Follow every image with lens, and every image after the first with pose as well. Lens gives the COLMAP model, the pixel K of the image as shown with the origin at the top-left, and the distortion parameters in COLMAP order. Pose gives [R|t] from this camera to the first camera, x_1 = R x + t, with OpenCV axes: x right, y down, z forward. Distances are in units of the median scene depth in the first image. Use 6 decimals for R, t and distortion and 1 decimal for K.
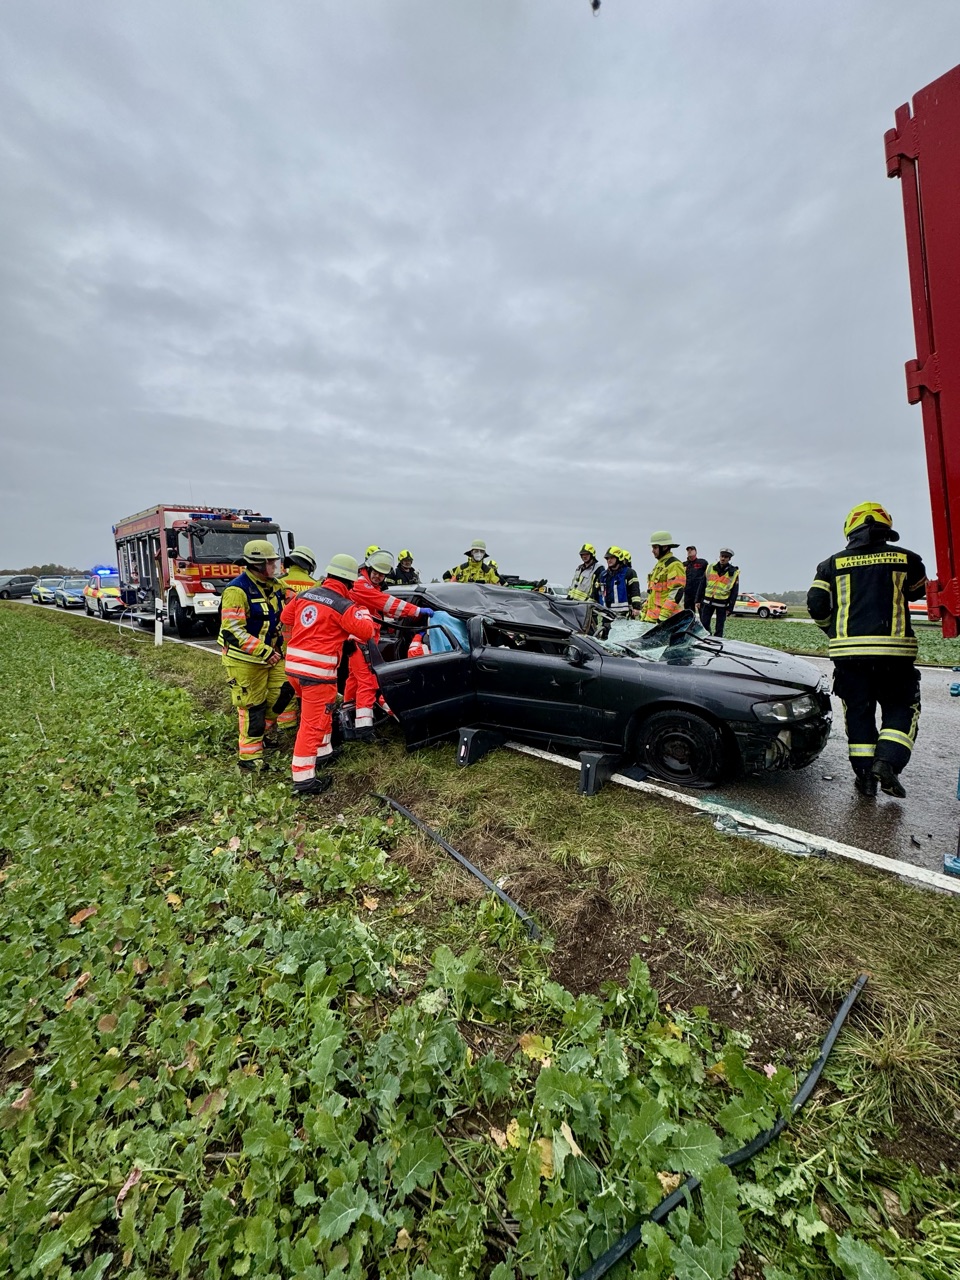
lens RADIAL K [[514.7, 0, 479.3], [0, 514.7, 642.4], [0, 0, 1]] dist [0.007991, -0.000289]
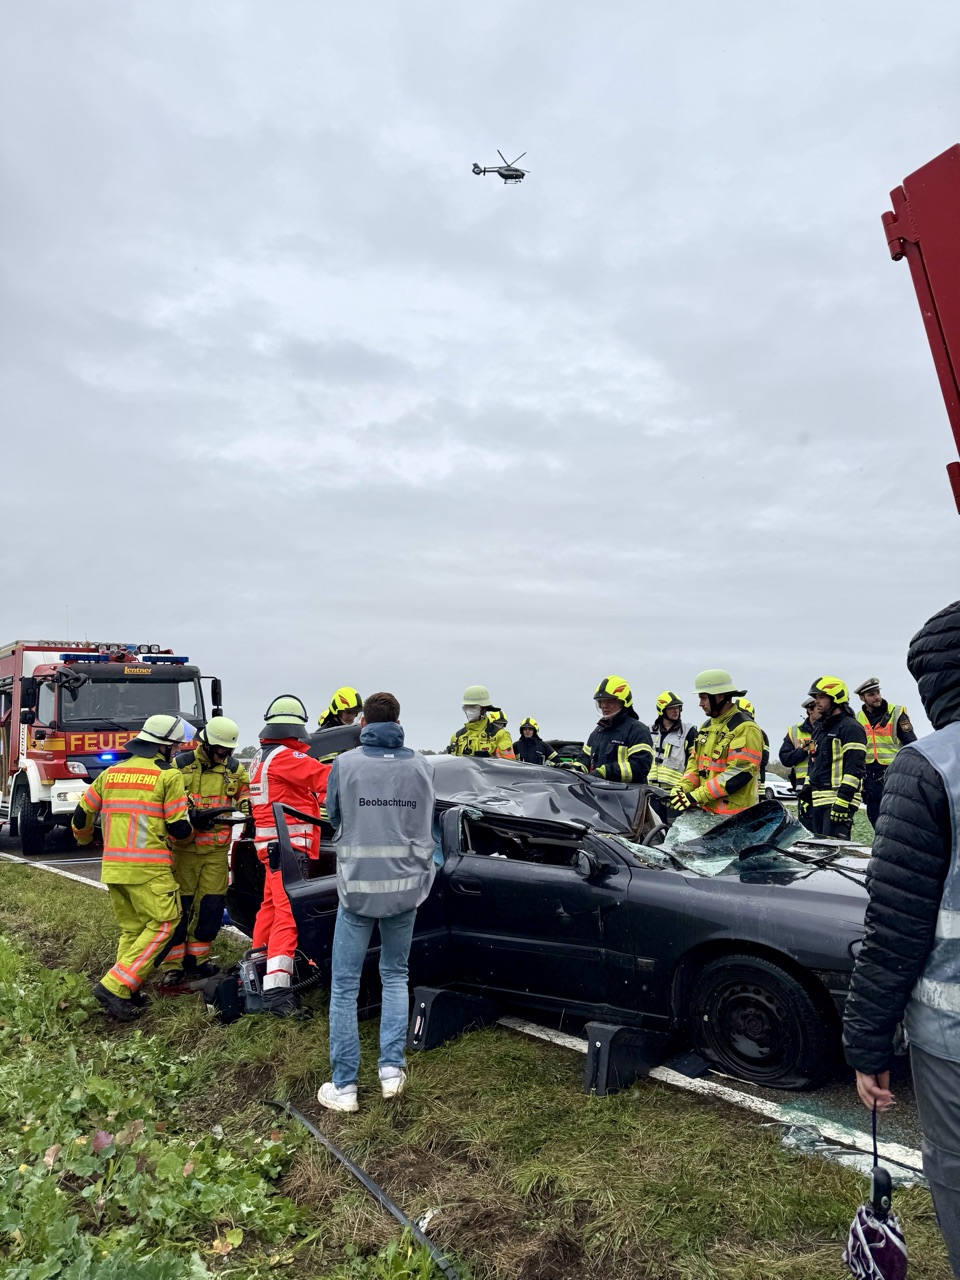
lens RADIAL K [[926.2, 0, 481.7], [0, 926.2, 634.9], [0, 0, 1]] dist [0.038823, -0.033860]
pose [[0.996237, -0.021849, -0.083873, 0.154213], [0.000694, 0.969683, -0.244363, 0.027860], [0.086669, 0.243386, 0.966050, -0.213333]]
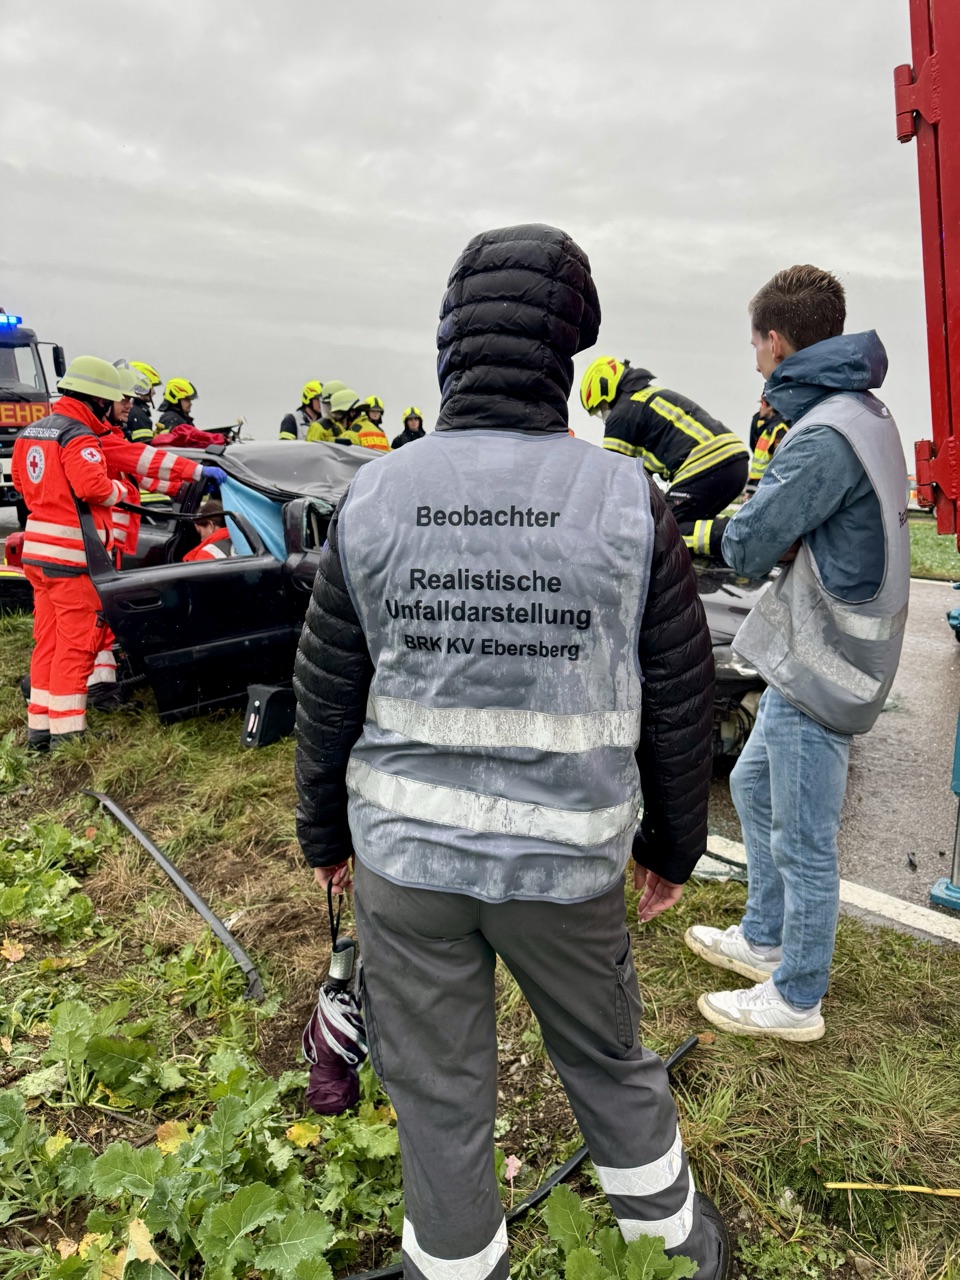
lens RADIAL K [[926.2, 0, 489.0], [0, 926.2, 628.8], [0, 0, 1]] dist [0.038823, -0.033860]
pose [[0.999391, 0.016304, 0.030850, 0.212008], [-0.018451, 0.997331, 0.070641, 0.022508], [-0.029616, -0.071167, 0.997025, -0.067726]]
